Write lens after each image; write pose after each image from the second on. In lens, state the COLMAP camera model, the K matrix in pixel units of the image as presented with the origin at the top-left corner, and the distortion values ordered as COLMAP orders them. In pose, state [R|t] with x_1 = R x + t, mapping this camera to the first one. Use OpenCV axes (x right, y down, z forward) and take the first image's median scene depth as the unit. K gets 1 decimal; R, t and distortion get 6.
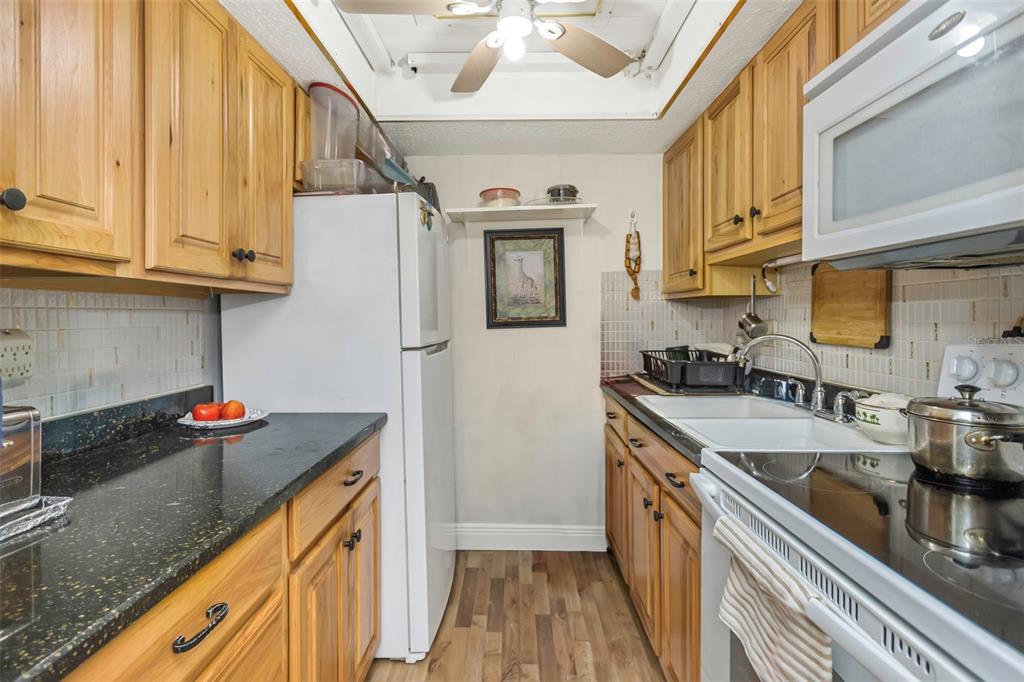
lens RADIAL K [[481.8, 0, 509.4], [0, 481.8, 317.2], [0, 0, 1]] dist [0.000158, -0.000170]
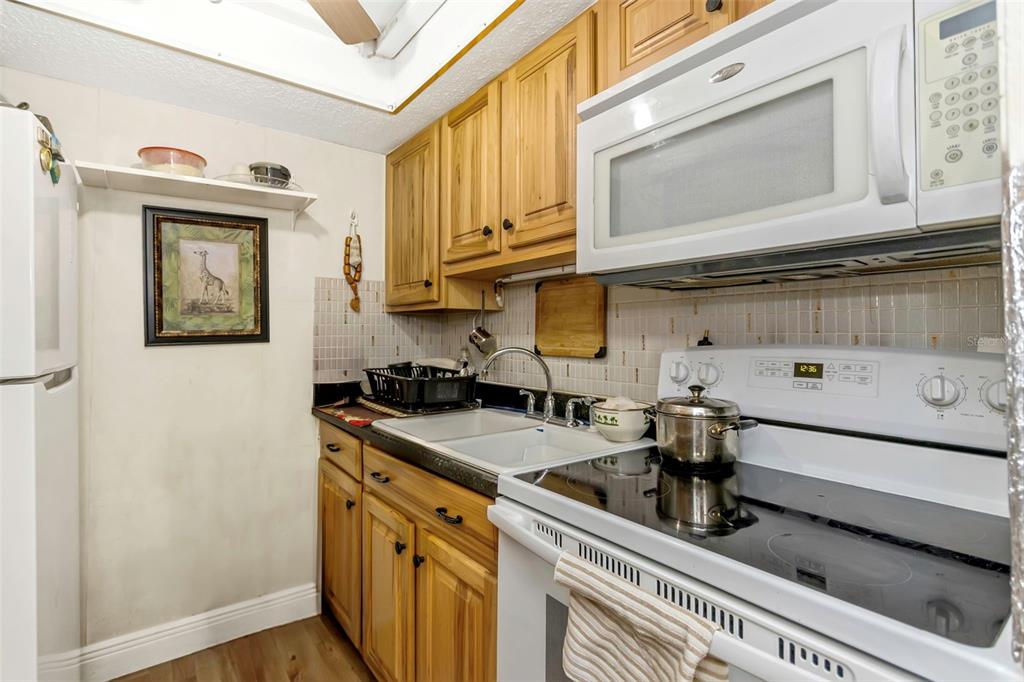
lens RADIAL K [[485.5, 0, 507.2], [0, 485.5, 322.7], [0, 0, 1]] dist [0.002401, 0.000176]
pose [[0.791014, 0.018353, 0.611523, -0.088942], [-0.002792, 0.999648, -0.026390, 0.009964], [-0.611792, 0.019168, 0.790787, 0.178935]]
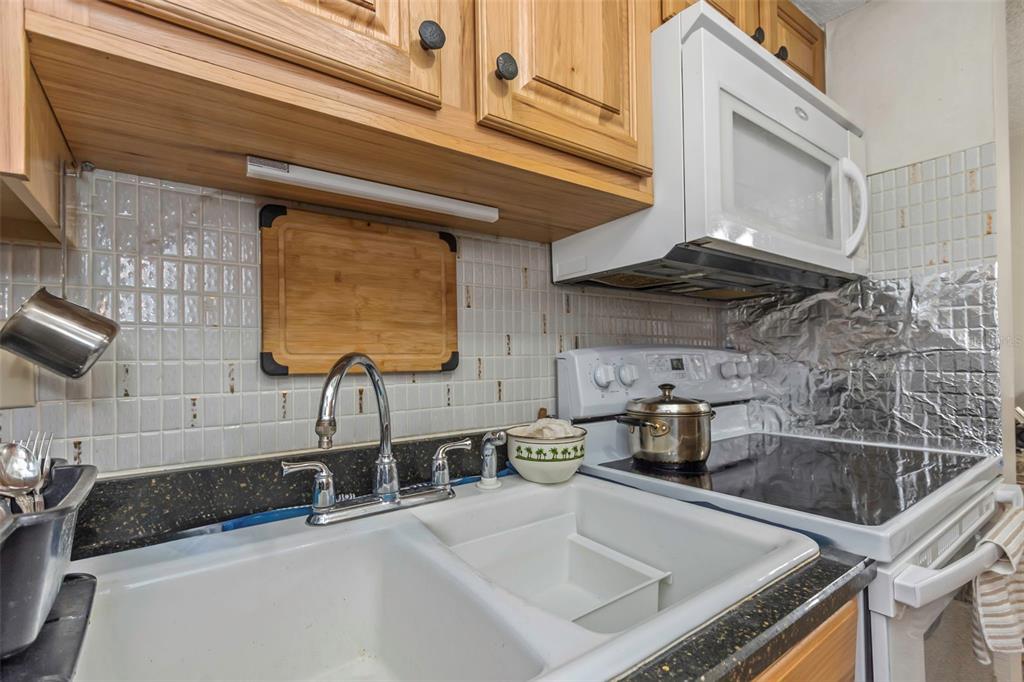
lens RADIAL K [[470.8, 0, 510.8], [0, 470.8, 359.0], [0, 0, 1]] dist [0.000499, 0.000016]
pose [[-0.596055, 0.014443, 0.802814, 0.140788], [0.015332, 0.999861, -0.006604, 0.044254], [-0.802798, 0.008373, -0.596193, 1.082021]]
